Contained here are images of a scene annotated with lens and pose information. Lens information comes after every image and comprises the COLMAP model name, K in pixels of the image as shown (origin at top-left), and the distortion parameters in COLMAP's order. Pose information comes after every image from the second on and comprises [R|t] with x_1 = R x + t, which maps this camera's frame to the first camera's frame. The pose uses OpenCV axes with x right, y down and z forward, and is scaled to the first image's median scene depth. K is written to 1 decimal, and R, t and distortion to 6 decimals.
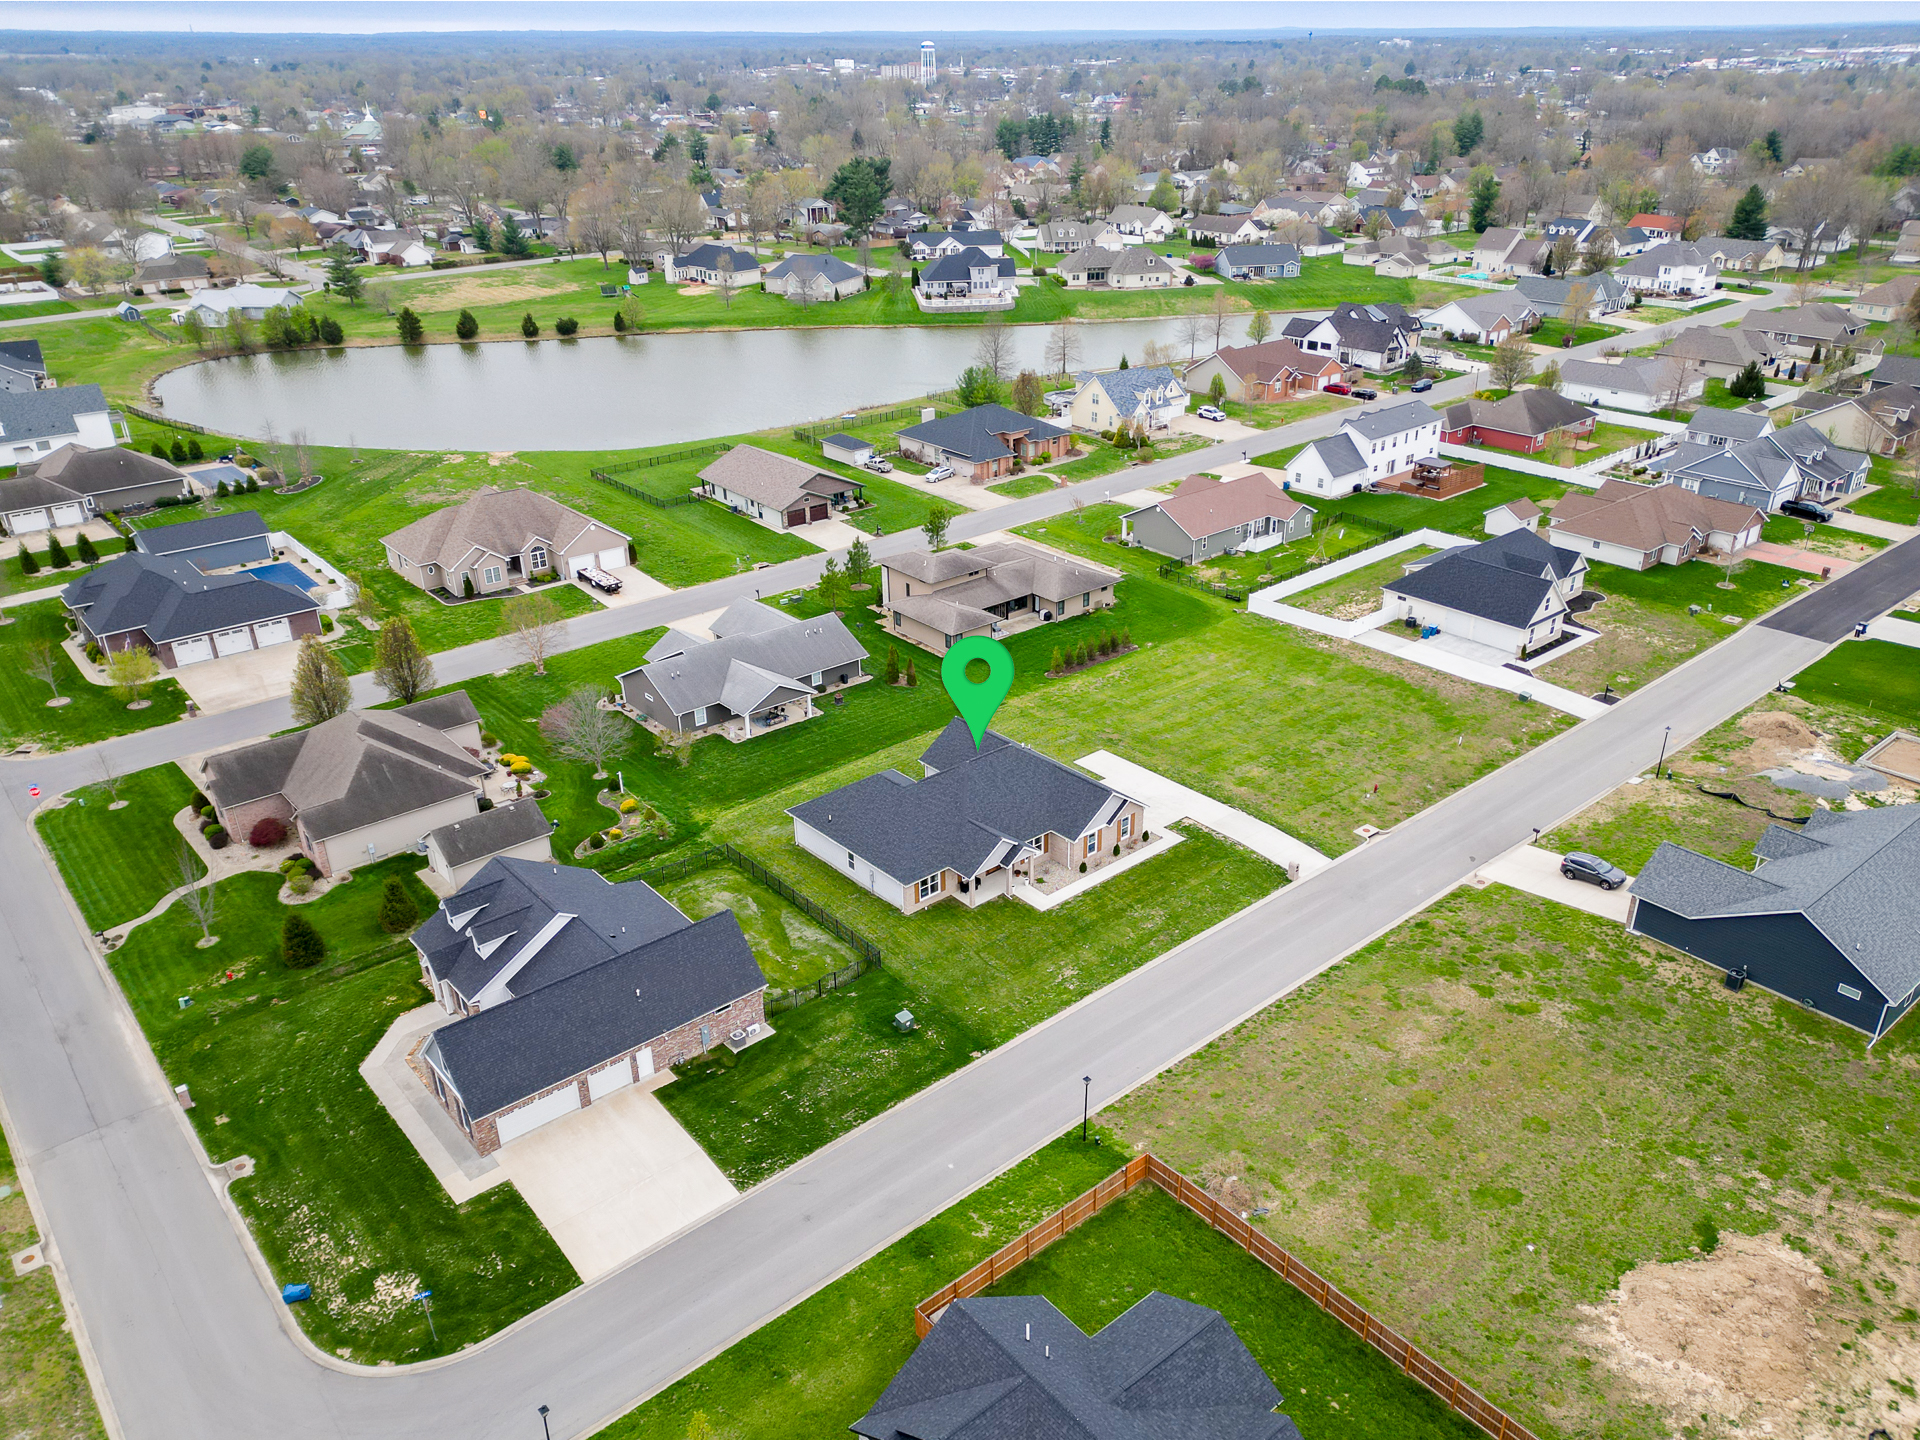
lens RADIAL K [[1406.5, 0, 993.0], [0, 1406.5, 768.8], [0, 0, 1]] dist [0.066058, -0.059396]
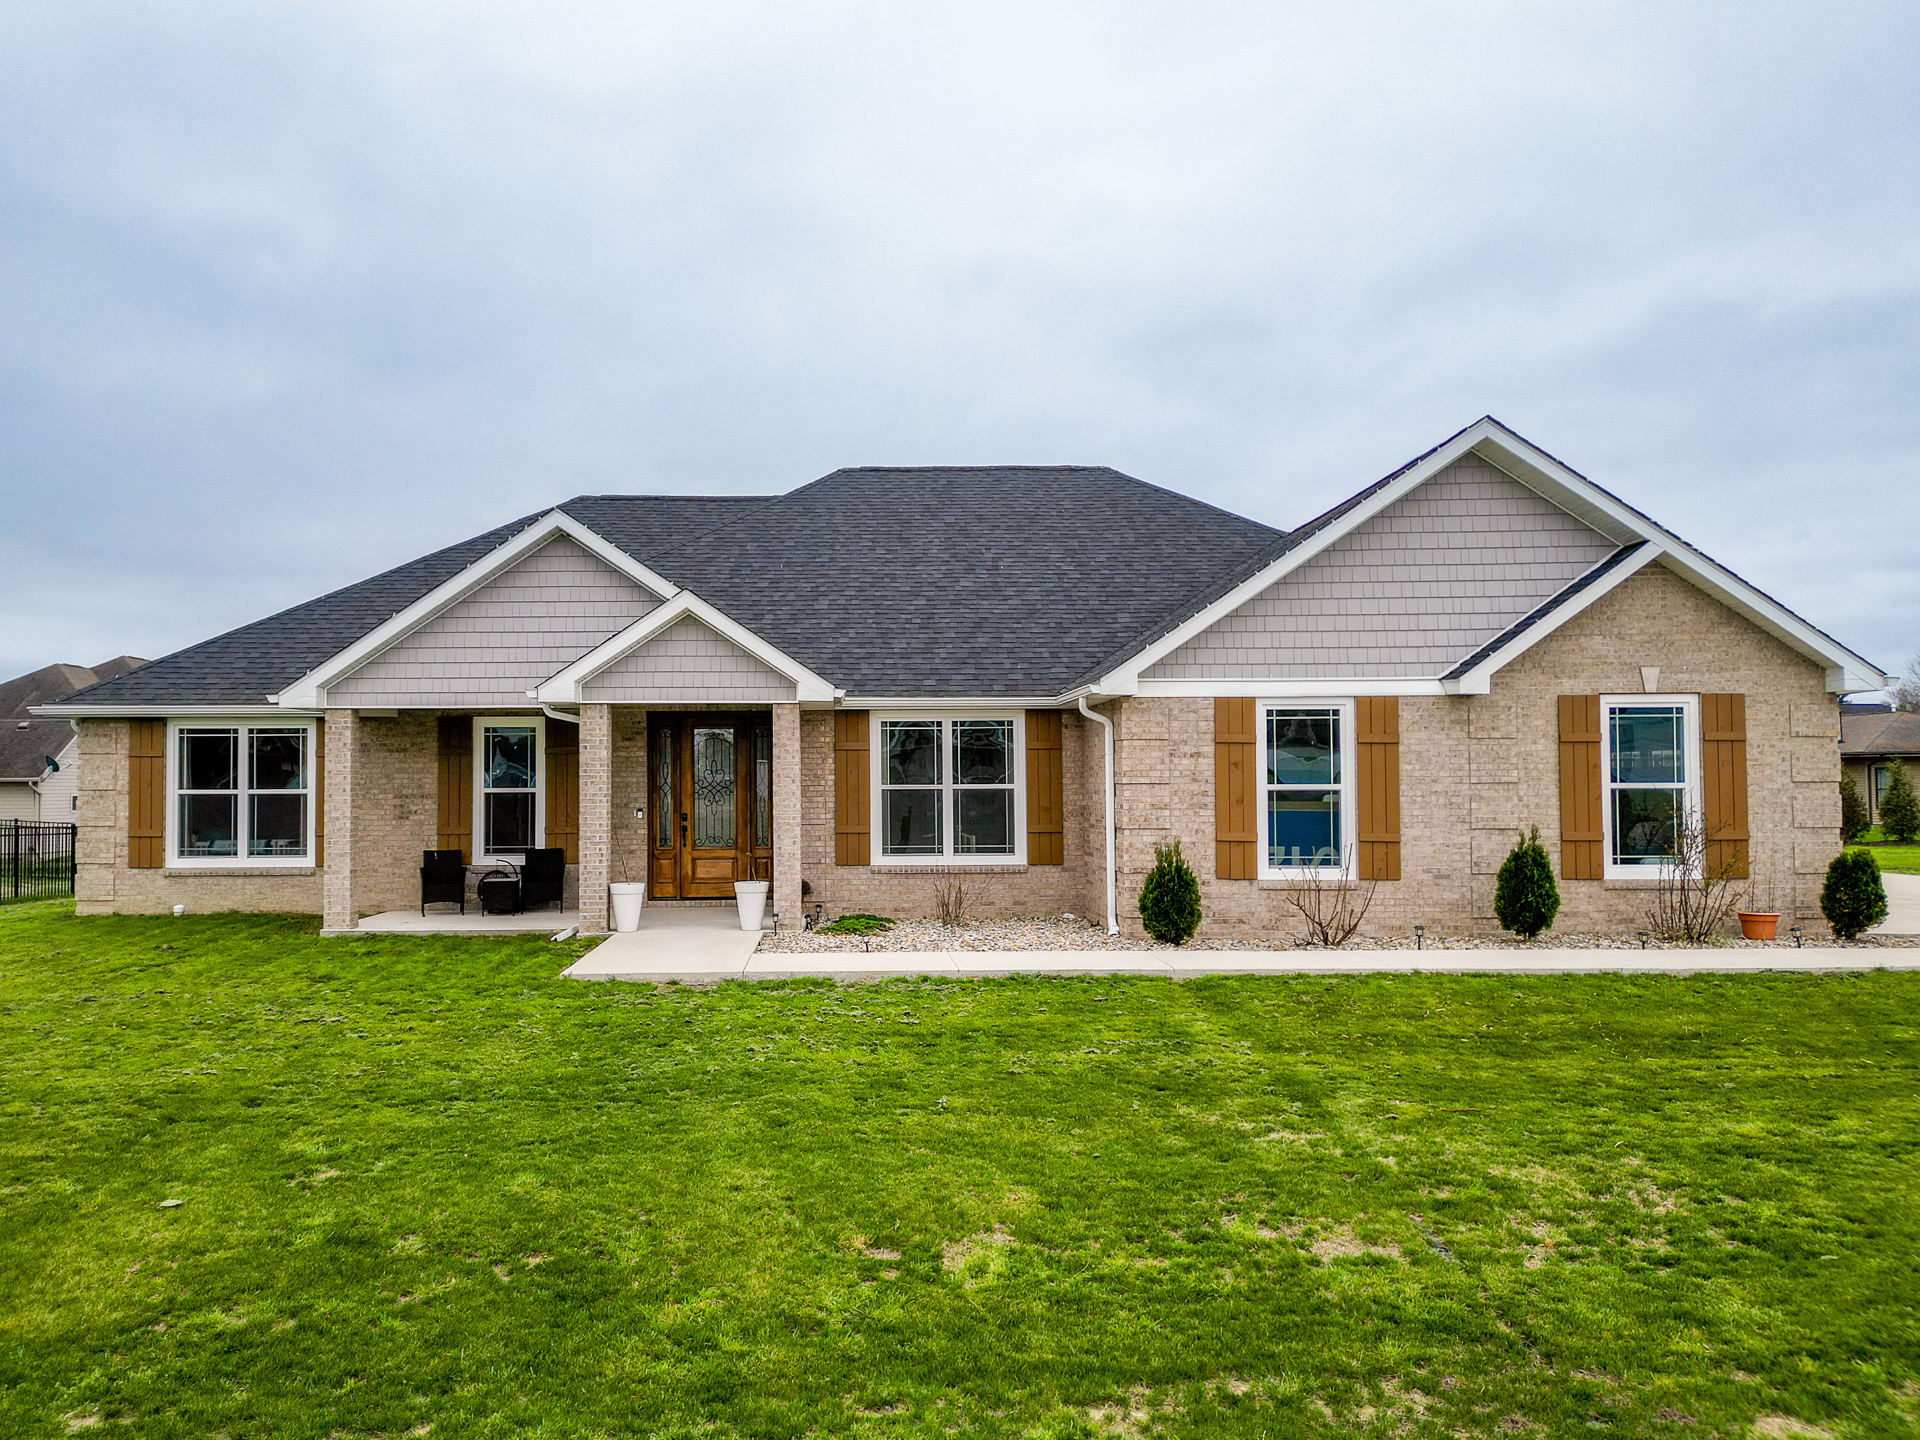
lens RADIAL K [[1412.1, 0, 868.7], [0, 1412.1, 751.6], [0, 0, 1]] dist [0.067544, -0.038831]
pose [[0.754620, -0.010321, -0.656081, 0.108672], [-0.299743, 0.884031, -0.358670, 0.094942], [0.583697, 0.467315, 0.664014, 0.726417]]
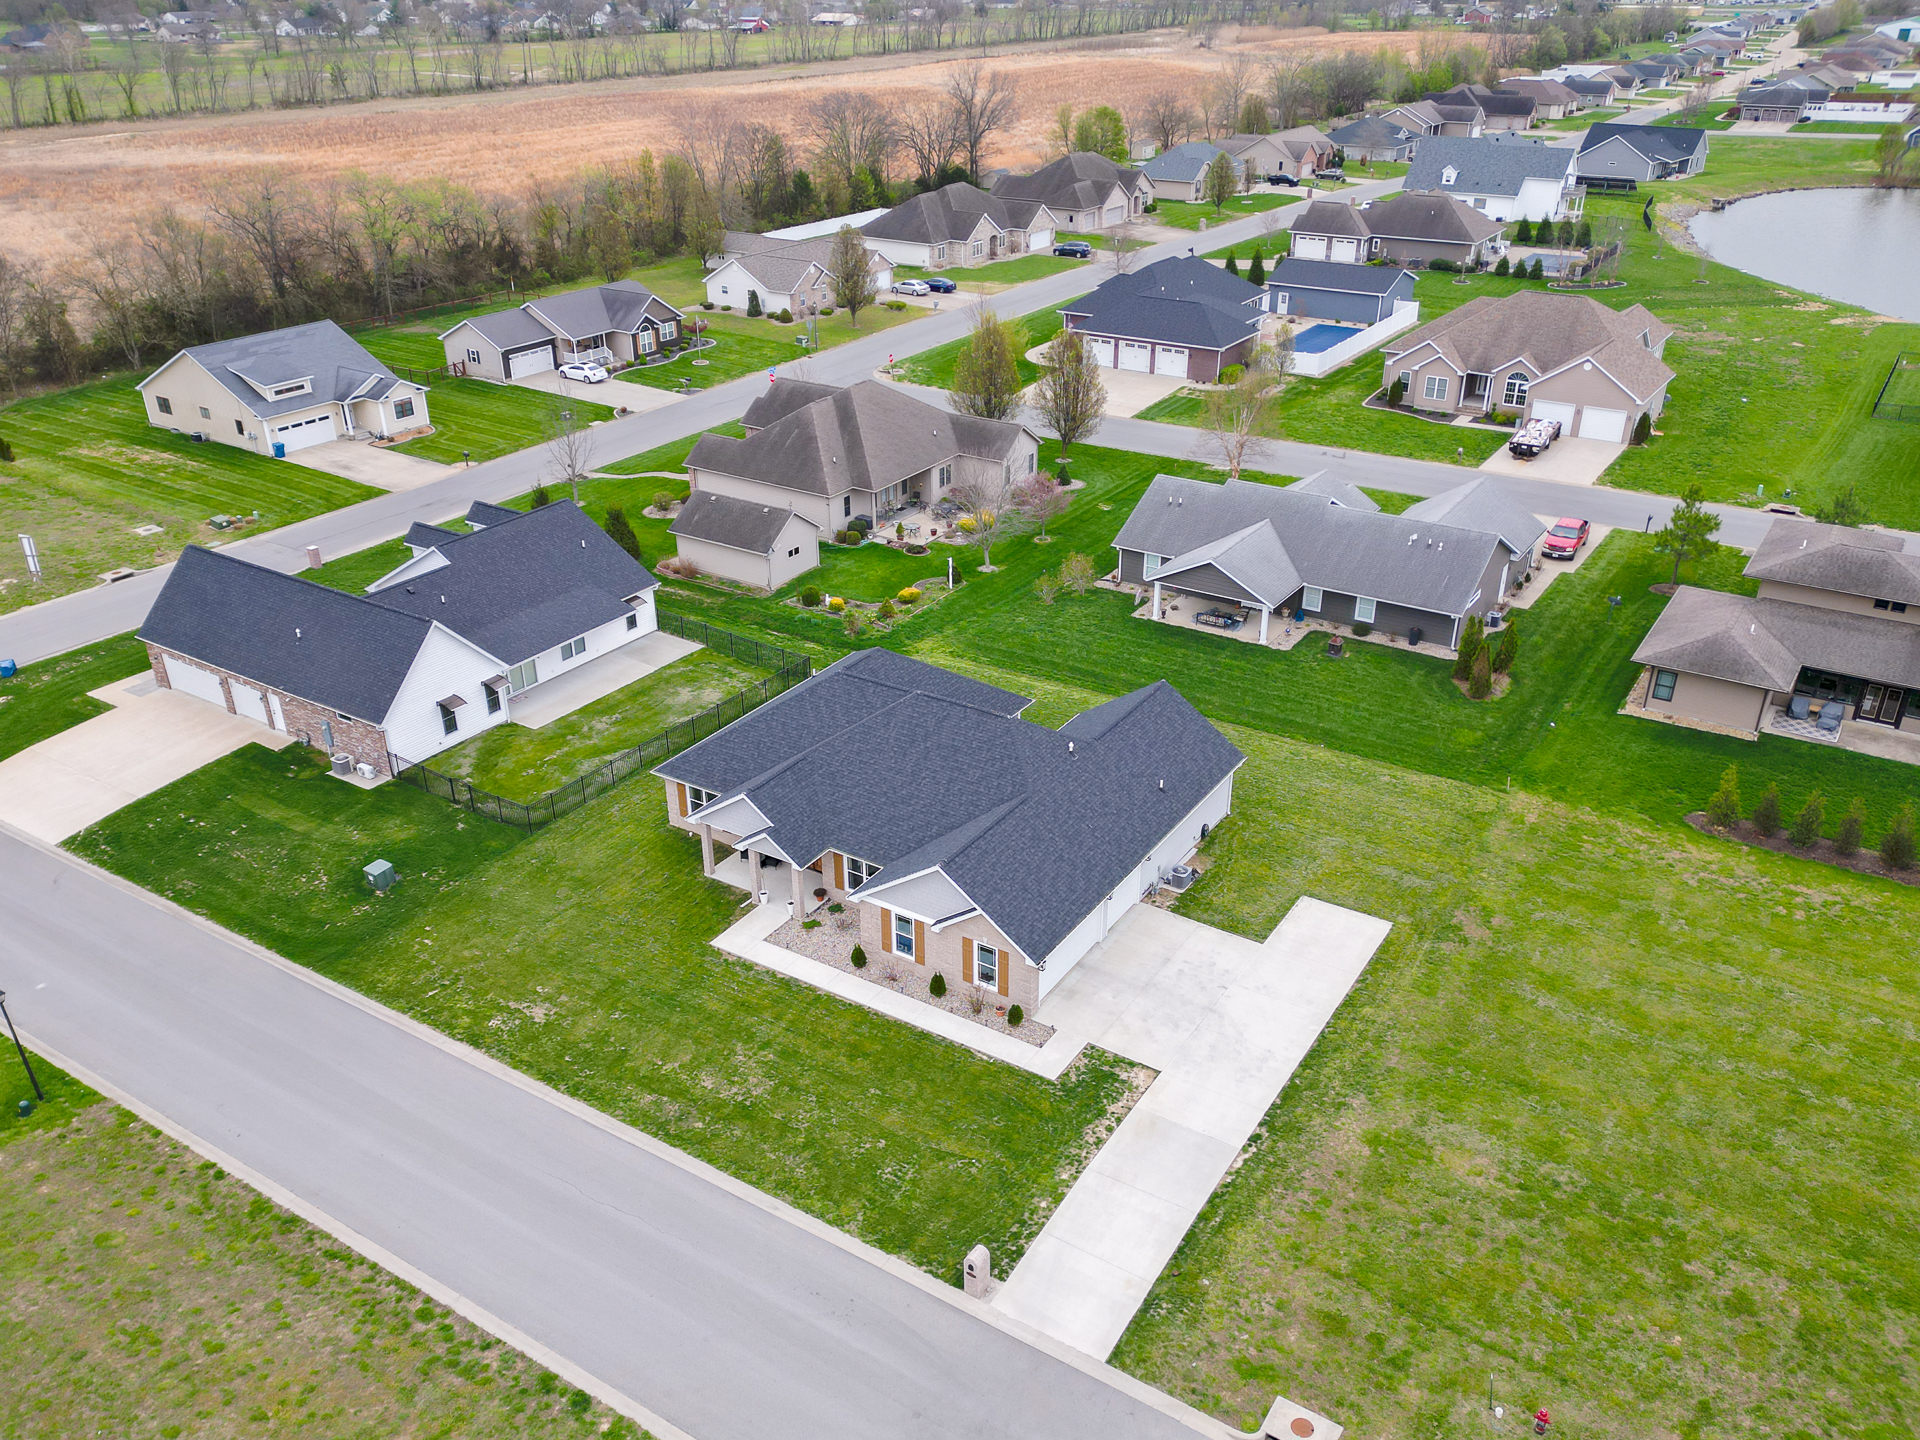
lens RADIAL K [[1508.5, 0, 950.4], [0, 1508.5, 753.8], [0, 0, 1]] dist [0.076527, -0.075763]
pose [[0.274122, 0.455329, -0.847073, 0.412326], [-0.432904, 0.844949, 0.314095, -0.146035], [0.858750, 0.280601, 0.428733, 0.635377]]
